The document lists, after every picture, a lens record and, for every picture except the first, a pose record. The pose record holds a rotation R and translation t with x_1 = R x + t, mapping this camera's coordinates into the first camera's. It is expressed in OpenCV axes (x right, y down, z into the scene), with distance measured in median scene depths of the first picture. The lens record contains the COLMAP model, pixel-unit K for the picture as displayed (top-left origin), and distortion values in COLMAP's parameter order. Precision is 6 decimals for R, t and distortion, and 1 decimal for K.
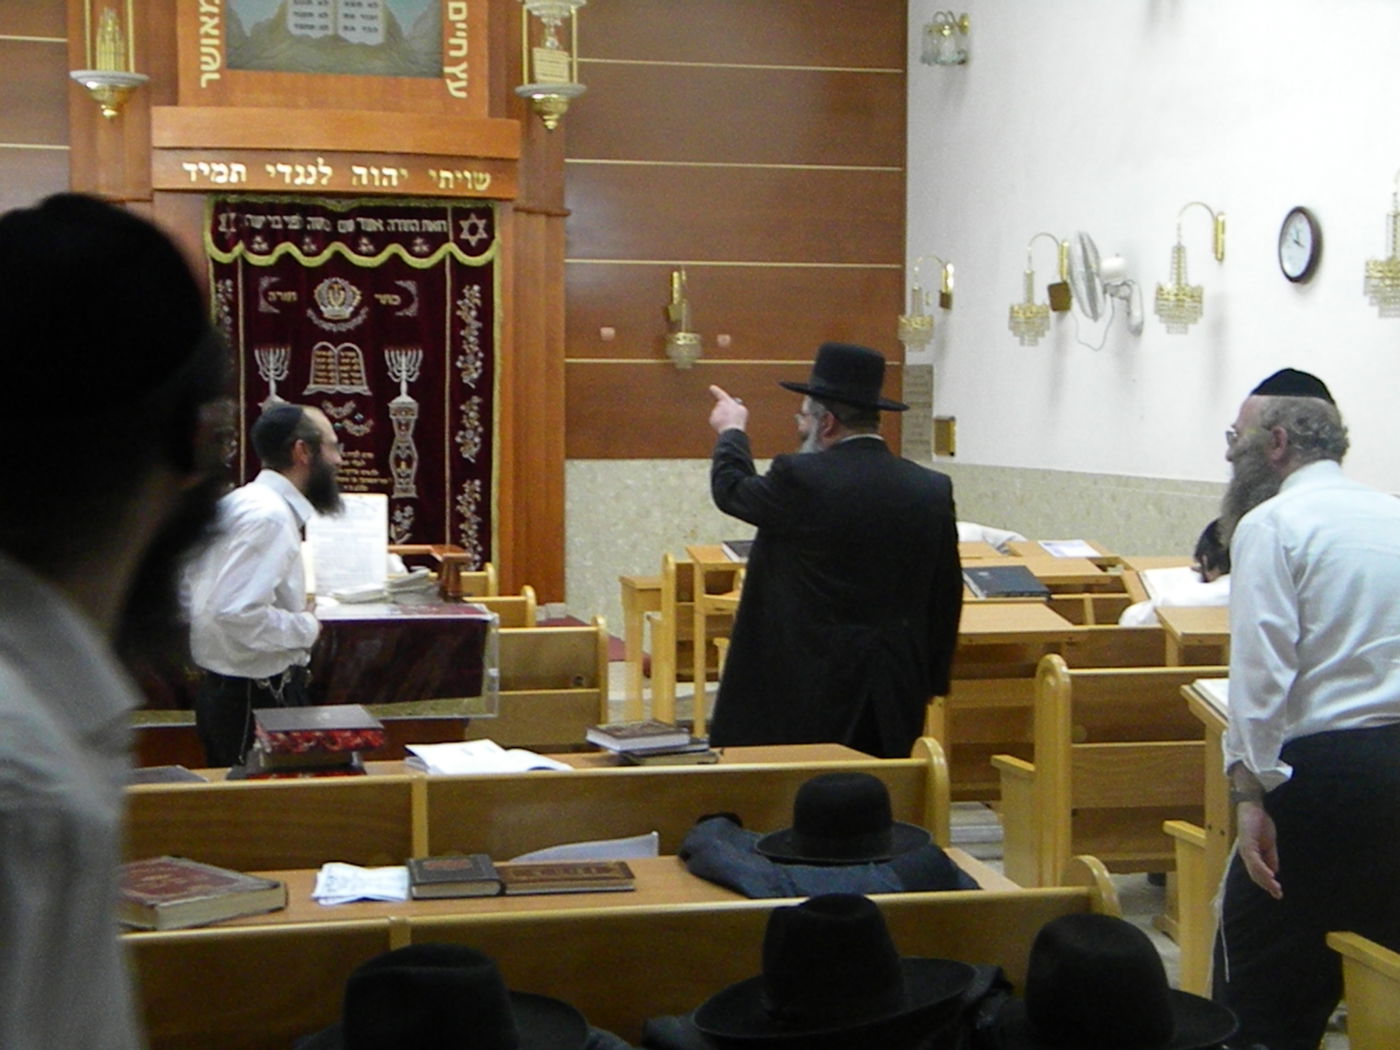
lens RADIAL K [[2286.8, 0, 698.8], [0, 2286.8, 525.7], [0, 0, 1]] dist [-0.026895, 0.000000]
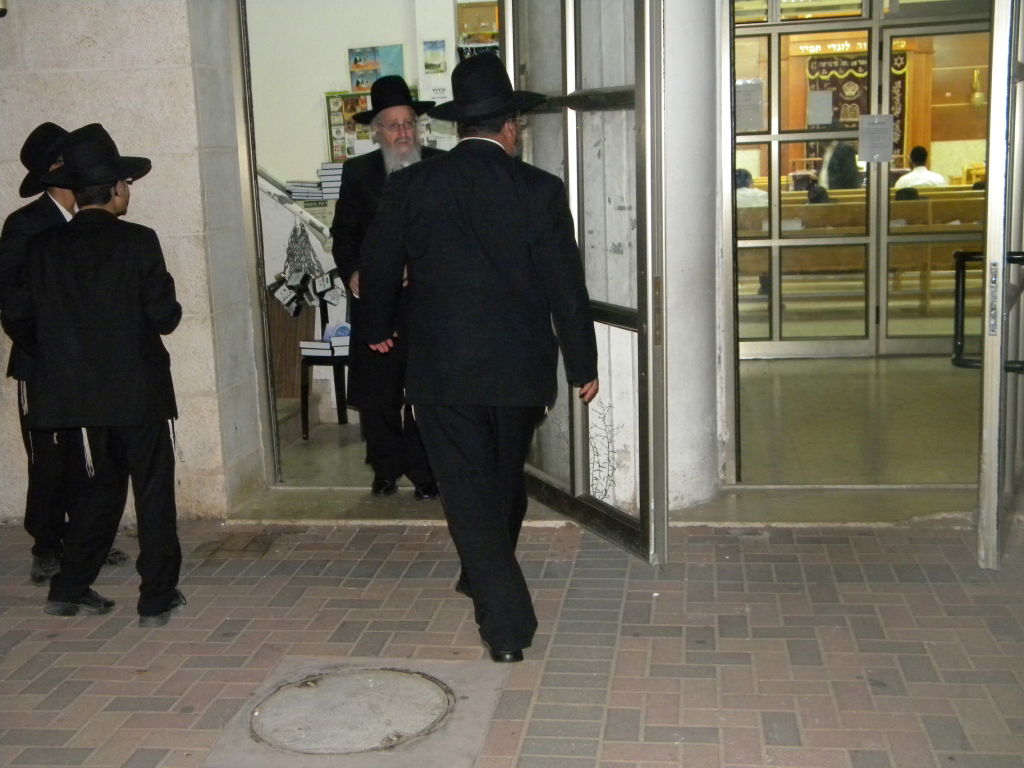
lens RADIAL K [[1230.2, 0, 508.9], [0, 1230.2, 379.1], [0, 0, 1]] dist [0.013959, 0.000000]
pose [[0.925697, 0.025999, -0.377372, 0.044432], [0.025910, 0.990934, 0.131829, 0.051313], [0.377378, -0.131811, 0.916630, -0.679464]]
